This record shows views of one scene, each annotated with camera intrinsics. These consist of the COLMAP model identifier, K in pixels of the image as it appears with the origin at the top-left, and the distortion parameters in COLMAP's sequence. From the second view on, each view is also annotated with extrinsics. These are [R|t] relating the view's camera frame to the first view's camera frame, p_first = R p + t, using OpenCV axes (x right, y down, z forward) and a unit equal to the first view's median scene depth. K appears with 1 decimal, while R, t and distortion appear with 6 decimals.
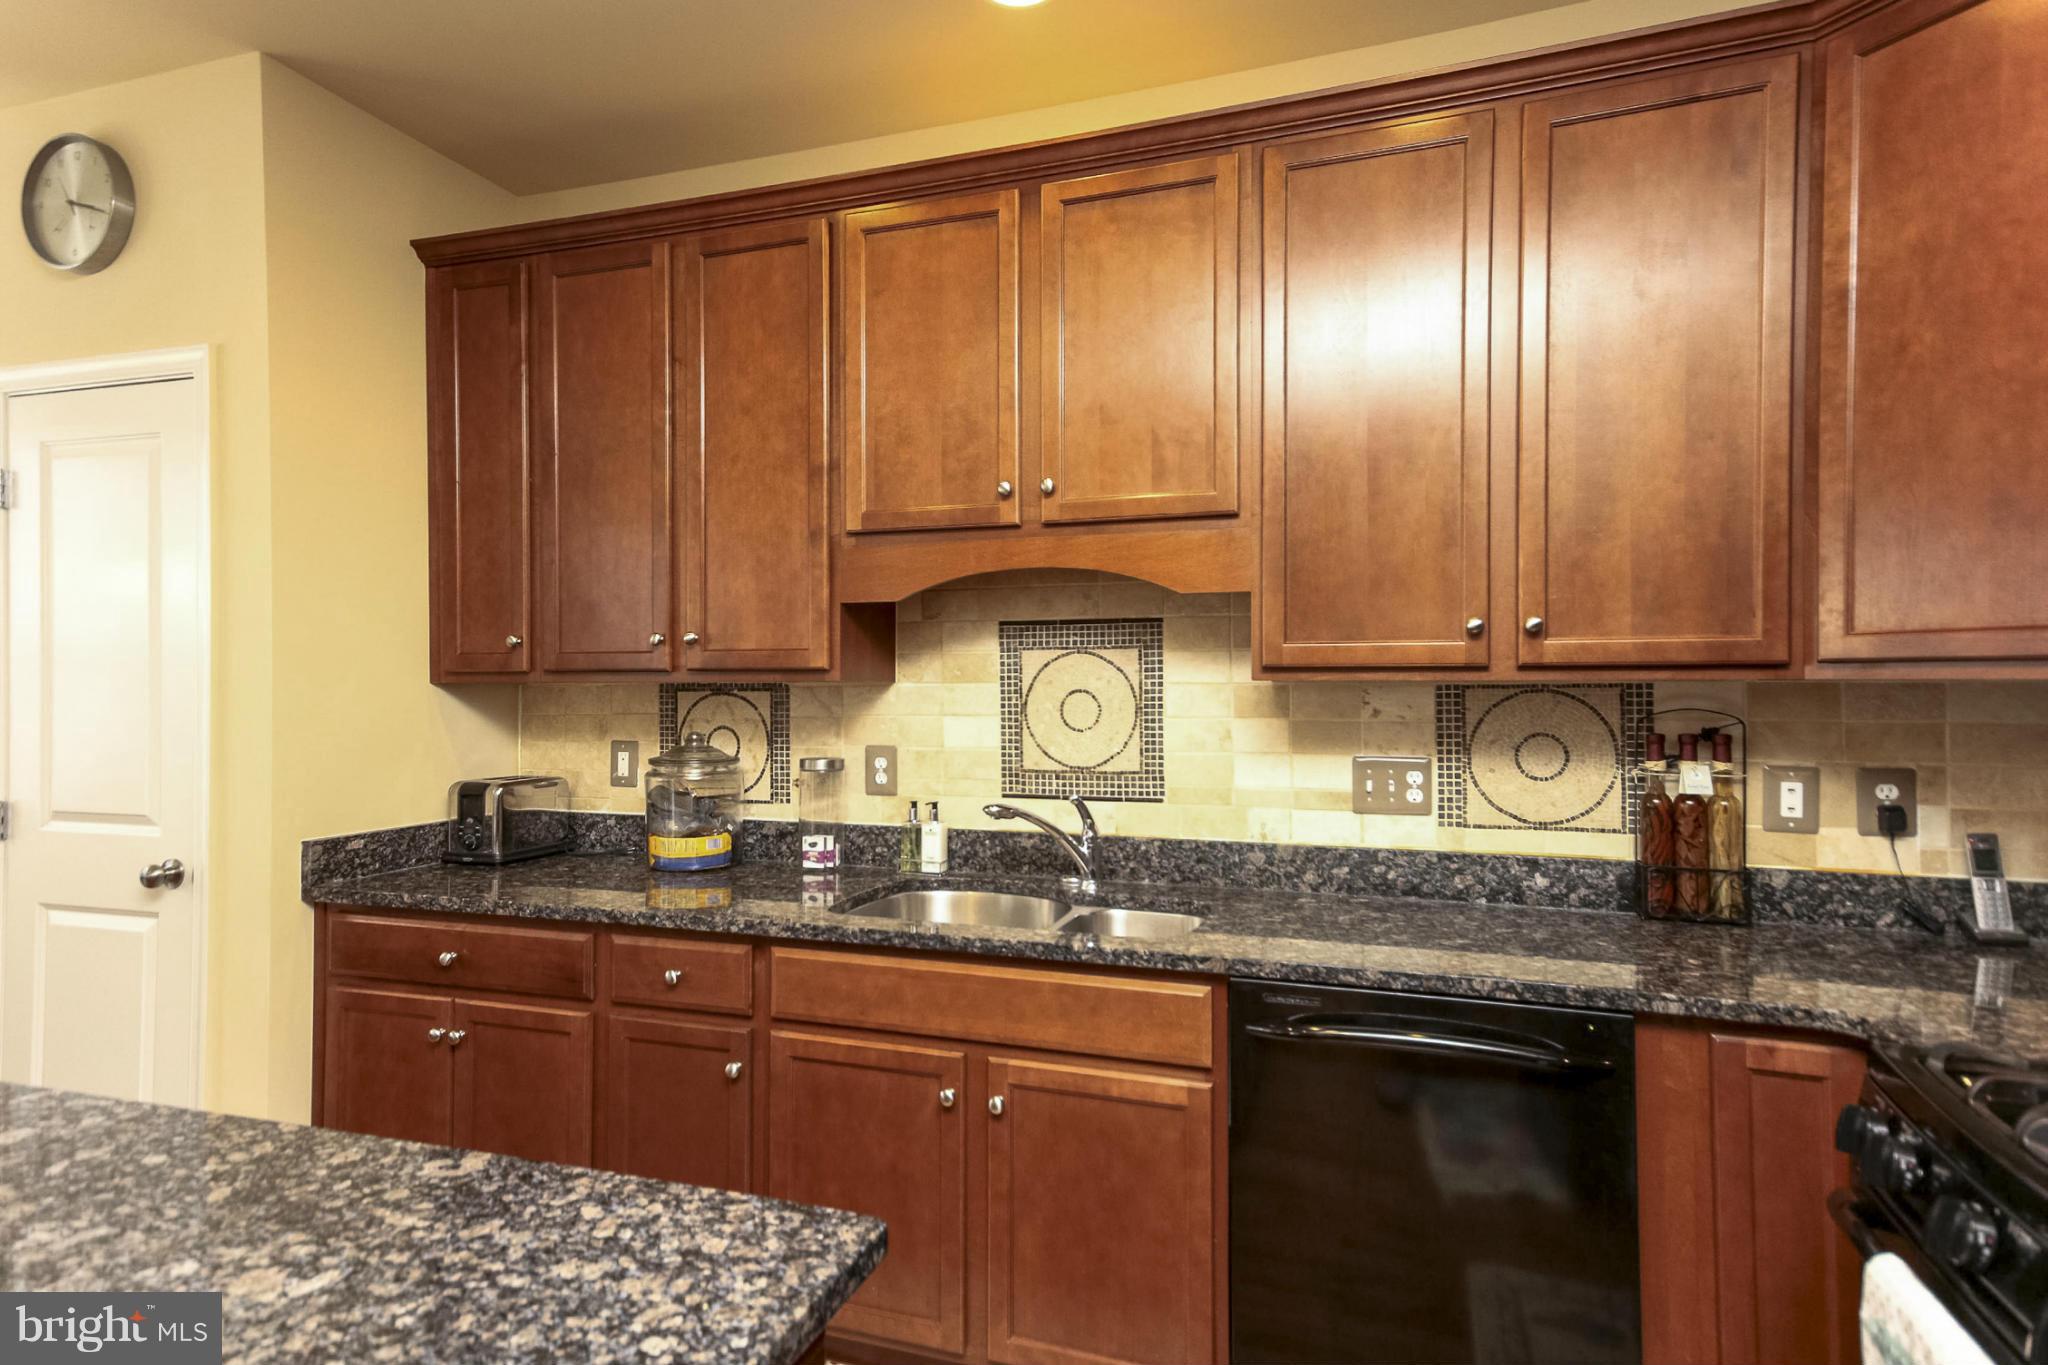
lens RADIAL K [[1103.5, 0, 1024.0], [0, 1103.5, 682.5], [0, 0, 1]] dist [0.031360, 0.000434]
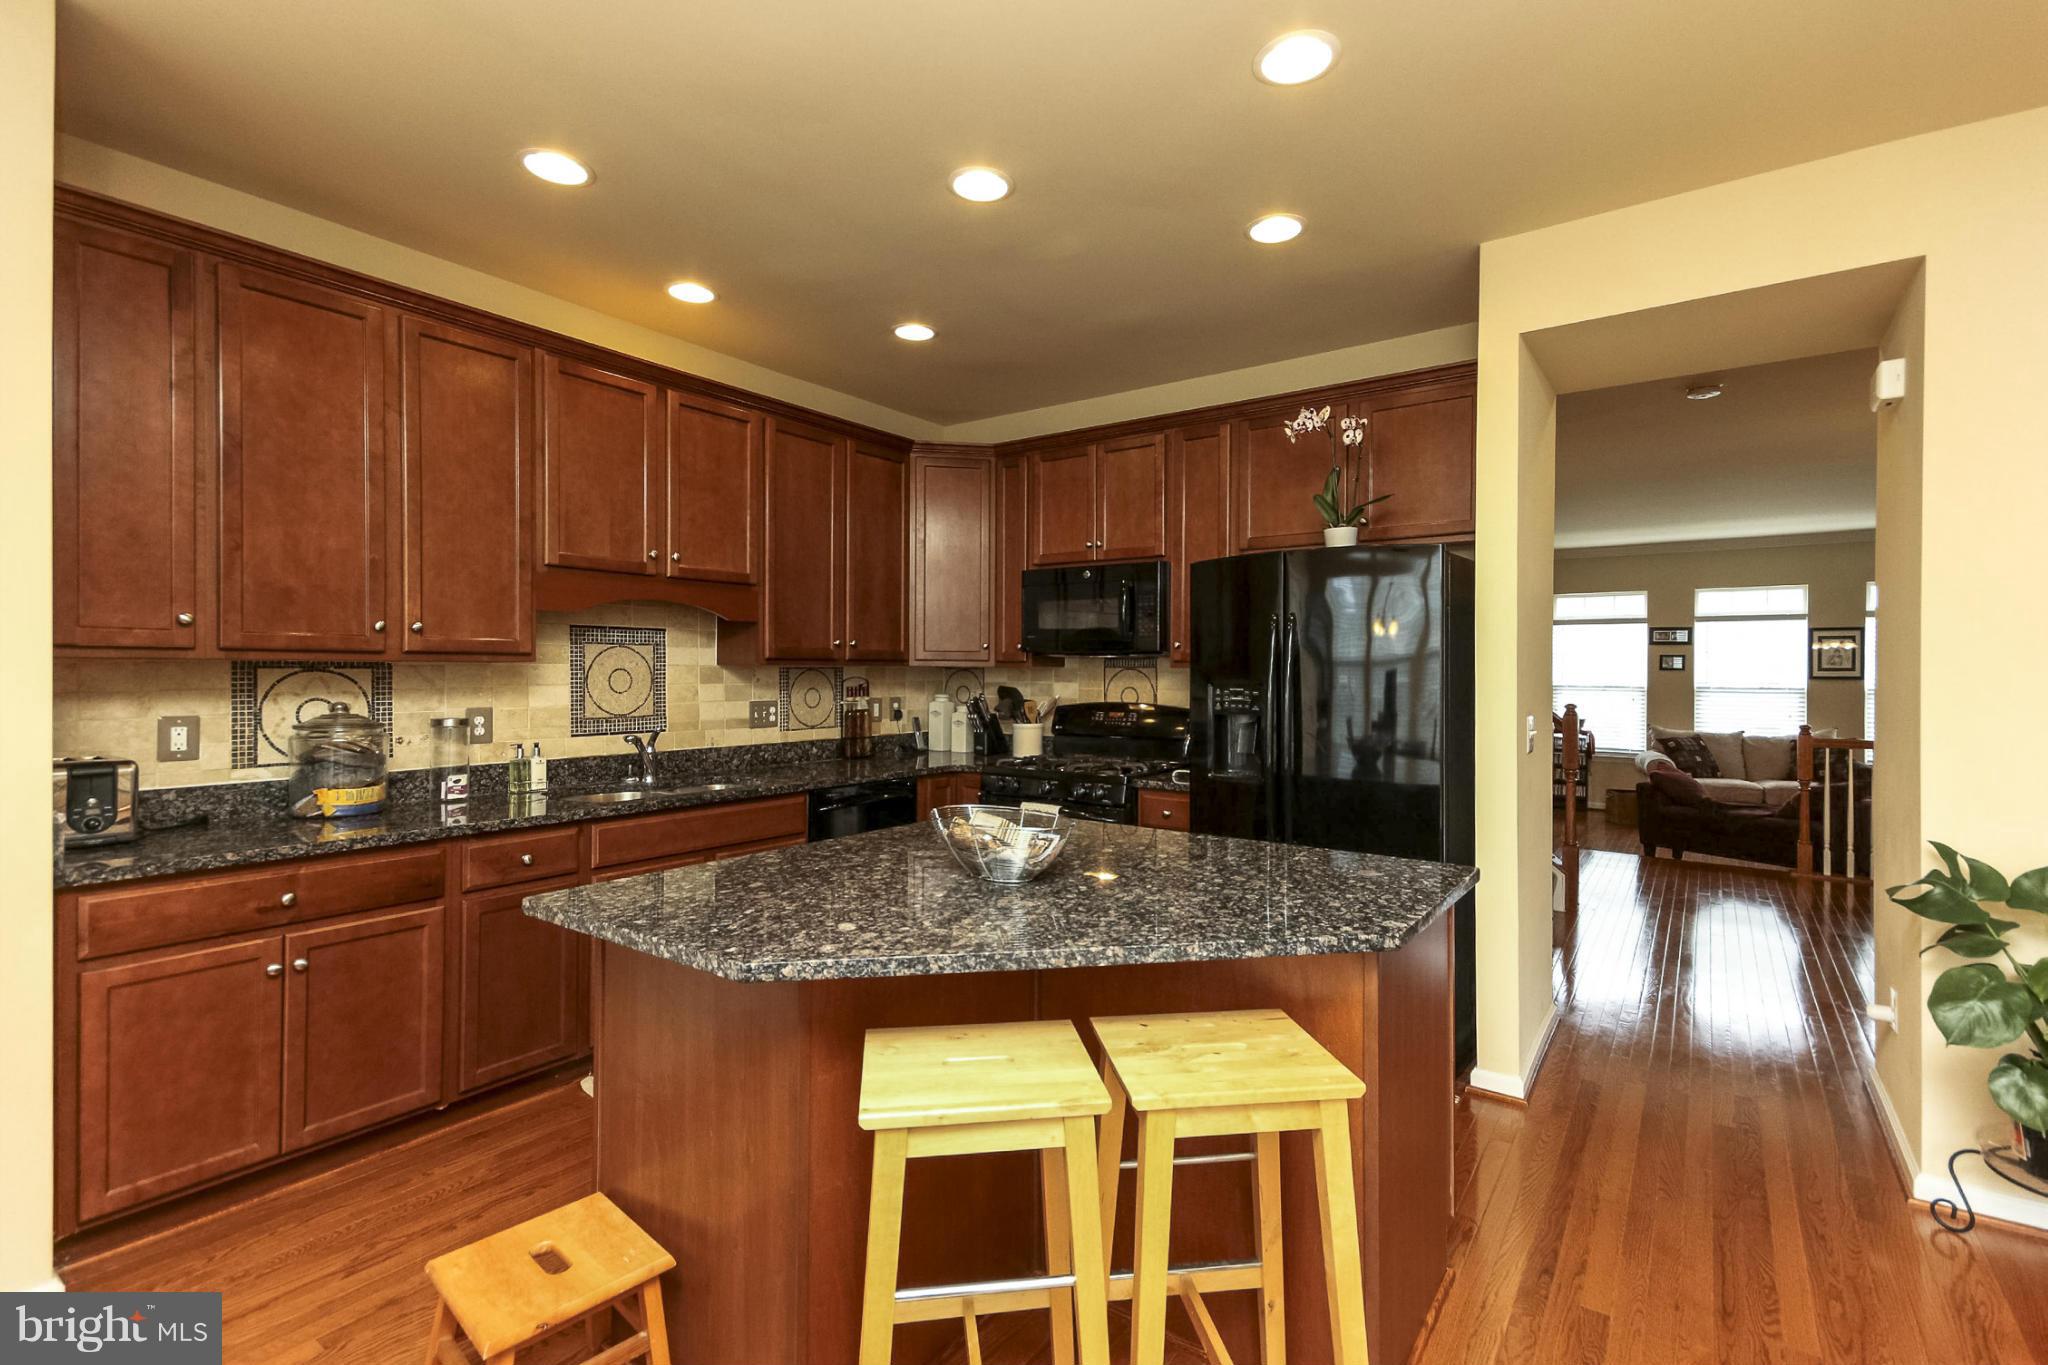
lens RADIAL K [[940.0, 0, 1034.1], [0, 940.0, 676.7], [0, 0, 1]] dist [0.025439, 0.000111]
pose [[0.284266, -0.002780, 0.958741, -1.360774], [-0.004327, 0.999982, 0.004182, 0.012314], [-0.958736, -0.005337, 0.284249, -0.014133]]
